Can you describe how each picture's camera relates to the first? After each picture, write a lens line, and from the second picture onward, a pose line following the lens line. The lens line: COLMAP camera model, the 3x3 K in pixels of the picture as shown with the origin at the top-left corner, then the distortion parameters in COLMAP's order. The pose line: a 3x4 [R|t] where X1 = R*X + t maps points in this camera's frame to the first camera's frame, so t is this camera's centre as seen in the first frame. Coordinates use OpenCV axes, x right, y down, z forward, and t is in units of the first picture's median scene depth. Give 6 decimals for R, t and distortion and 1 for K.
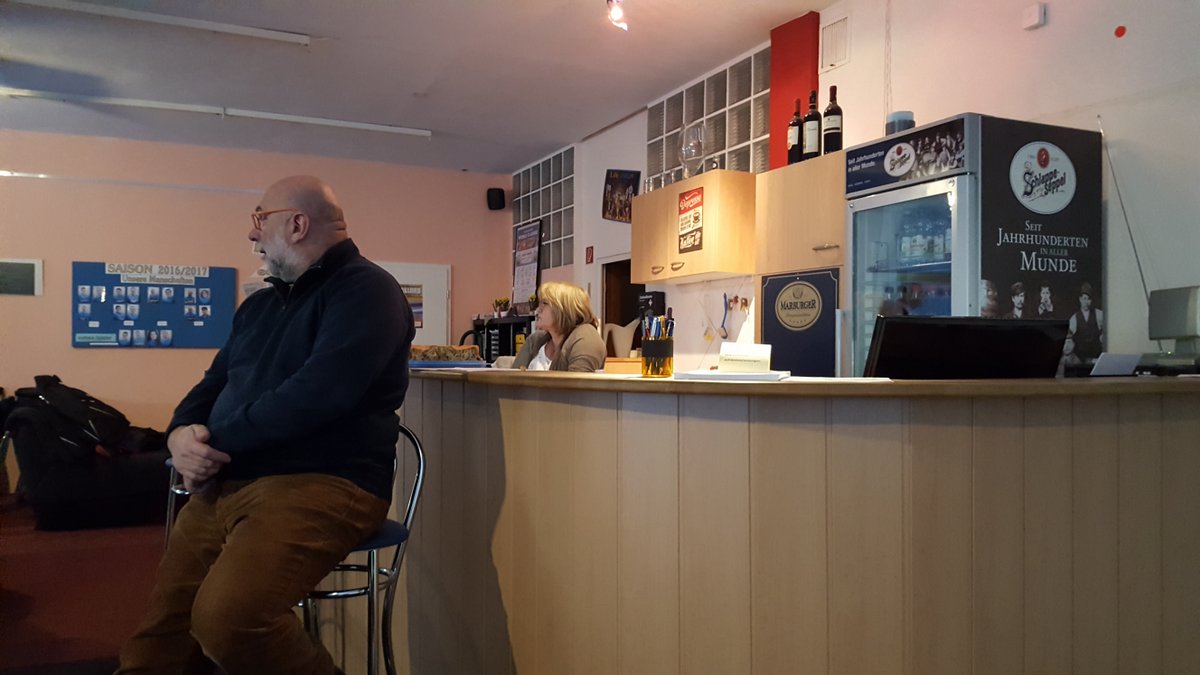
lens RADIAL K [[892.6, 0, 599.7], [0, 892.6, 352.8], [0, 0, 1]] dist [0.073046, -0.096556]
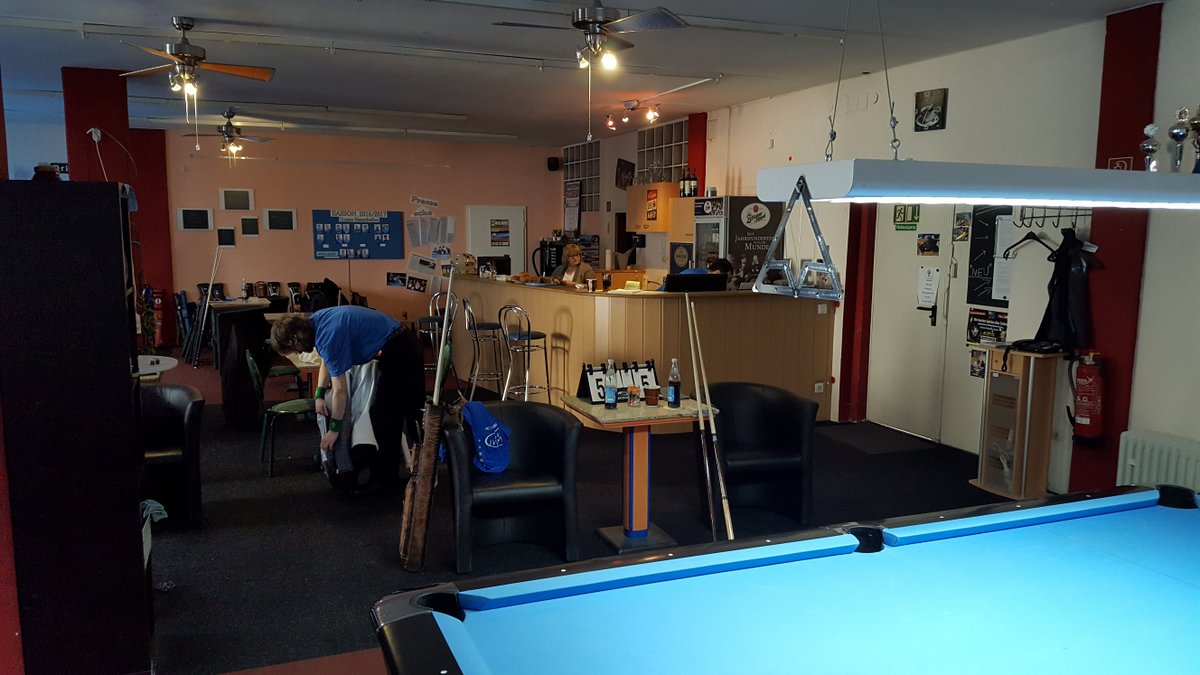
lens RADIAL K [[904.7, 0, 603.9], [0, 904.7, 355.0], [0, 0, 1]] dist [0.061525, -0.090148]
pose [[0.998803, 0.006024, -0.048536, 0.064153], [0.000467, 0.991165, 0.132636, -0.055852], [0.048906, -0.132500, 0.989976, -0.743950]]
